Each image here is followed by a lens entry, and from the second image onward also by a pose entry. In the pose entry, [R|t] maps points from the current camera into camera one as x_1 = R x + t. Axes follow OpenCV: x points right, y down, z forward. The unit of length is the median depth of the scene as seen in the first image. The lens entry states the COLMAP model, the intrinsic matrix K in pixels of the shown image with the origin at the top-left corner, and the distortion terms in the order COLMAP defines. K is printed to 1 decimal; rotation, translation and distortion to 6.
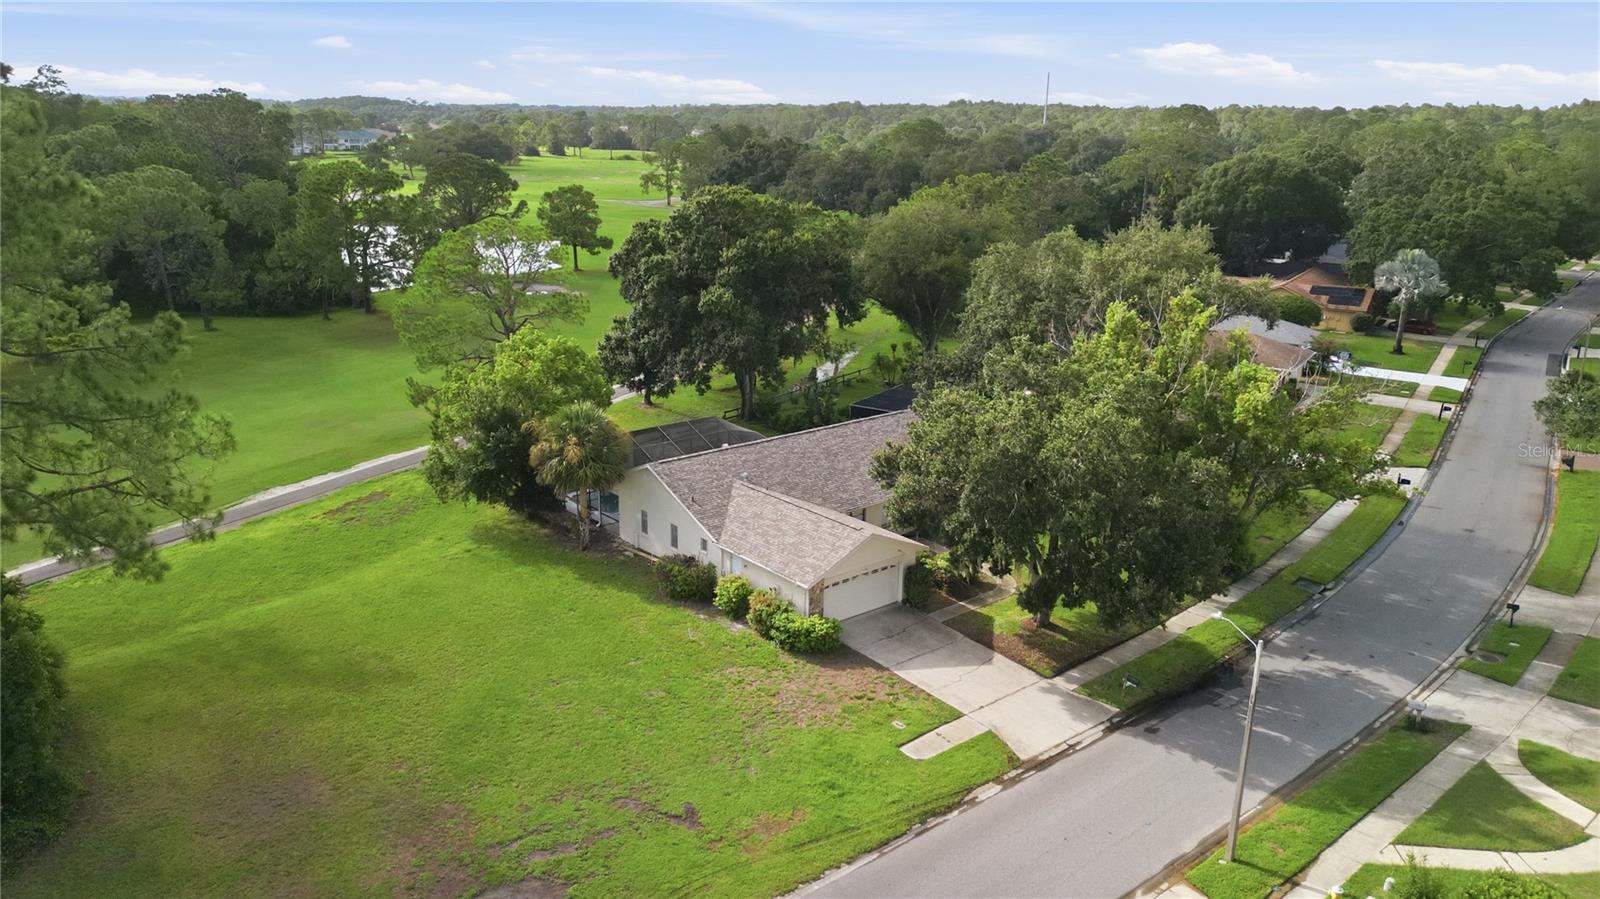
lens RADIAL K [[1117.1, 0, 800.0], [0, 1117.1, 449.5], [0, 0, 1]] dist [0.060874, -0.058208]
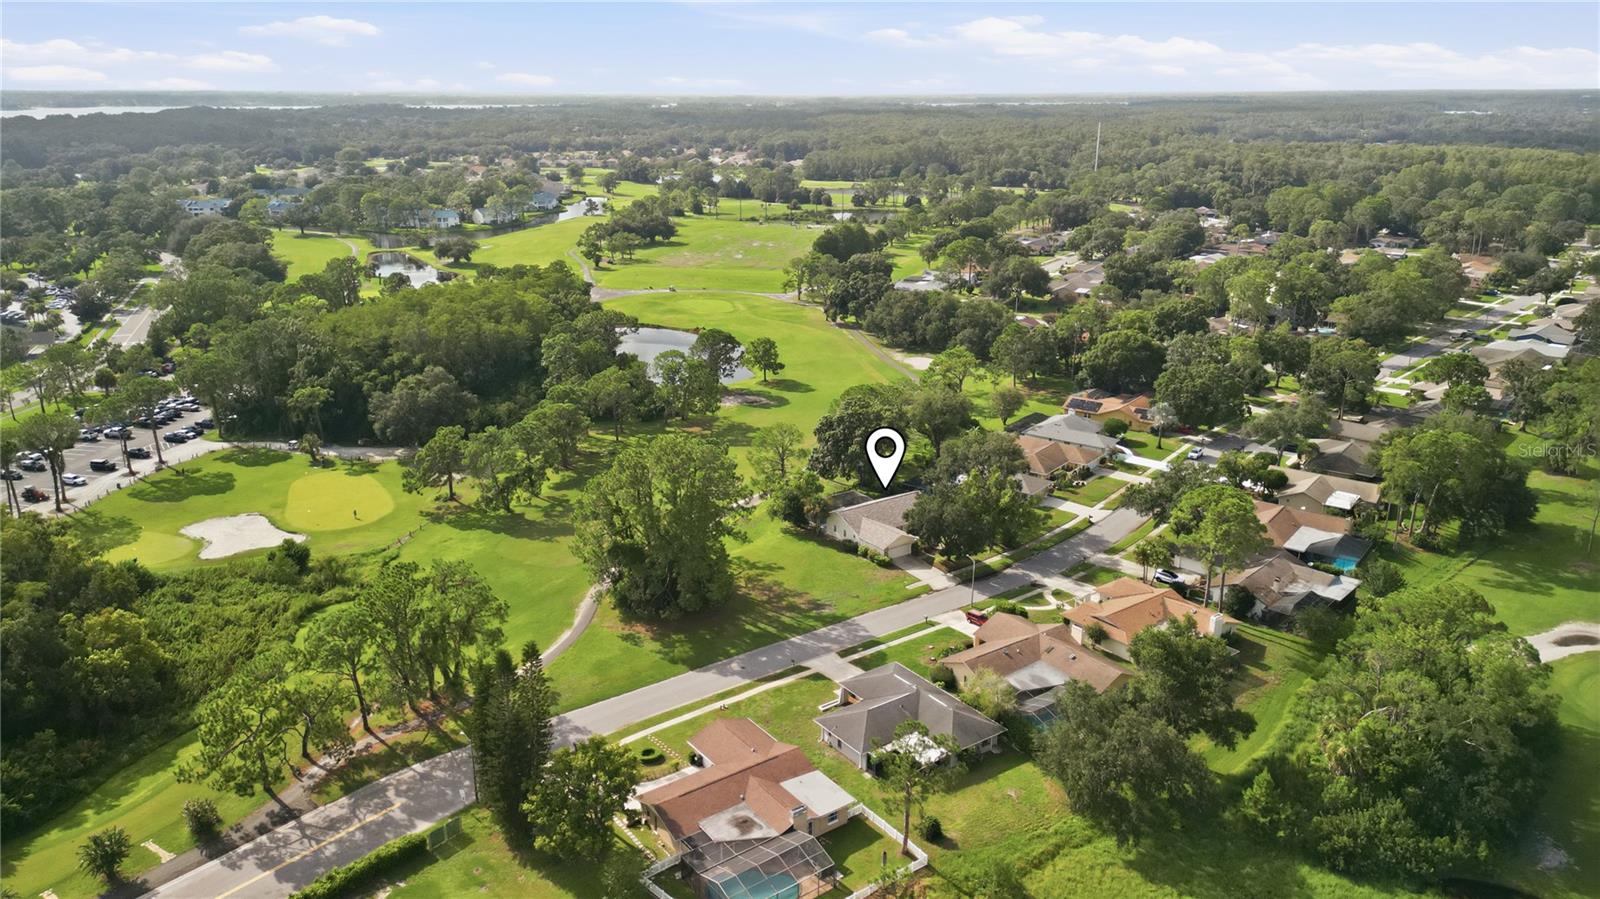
lens RADIAL K [[1056.7, 0, 800.0], [0, 1056.7, 449.5], [0, 0, 1]] dist [0.099535, -0.113916]
pose [[0.996703, 0.009204, -0.080616, 0.008402], [-0.007280, 0.999682, 0.024125, -0.262813], [0.080812, -0.023458, 0.996453, -2.286234]]
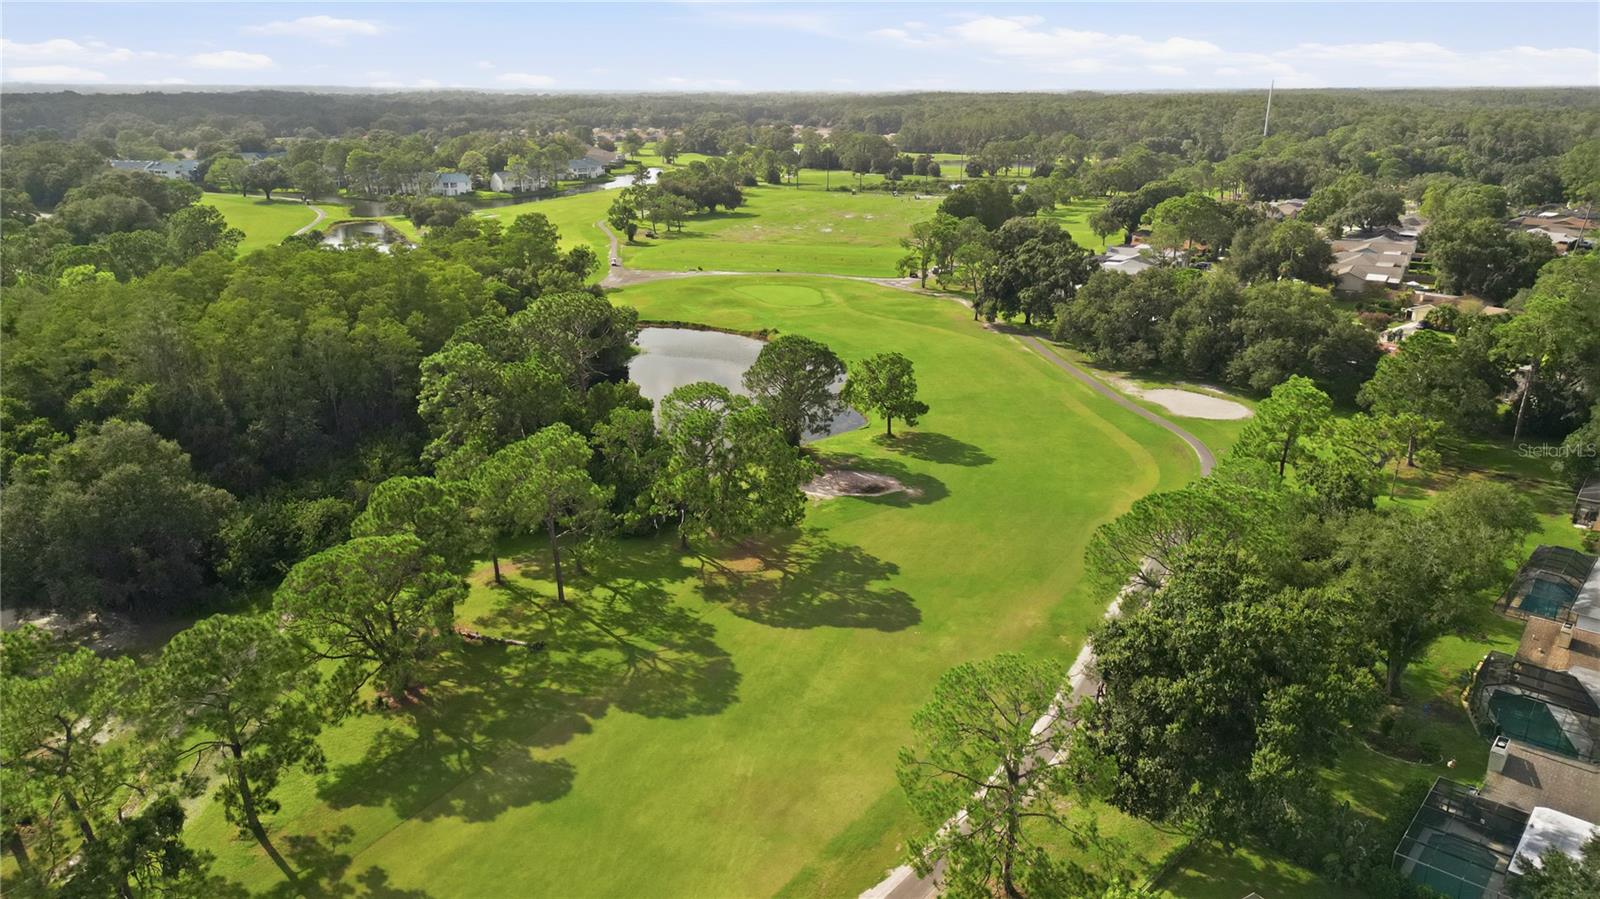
lens RADIAL K [[1092.5, 0, 812.6], [0, 1092.5, 448.6], [0, 0, 1]] dist [0.073144, -0.054620]
pose [[0.989977, 0.029374, -0.138140, -0.403831], [-0.026502, 0.999394, 0.022586, -0.504957], [0.138720, -0.018699, 0.990155, 0.167505]]
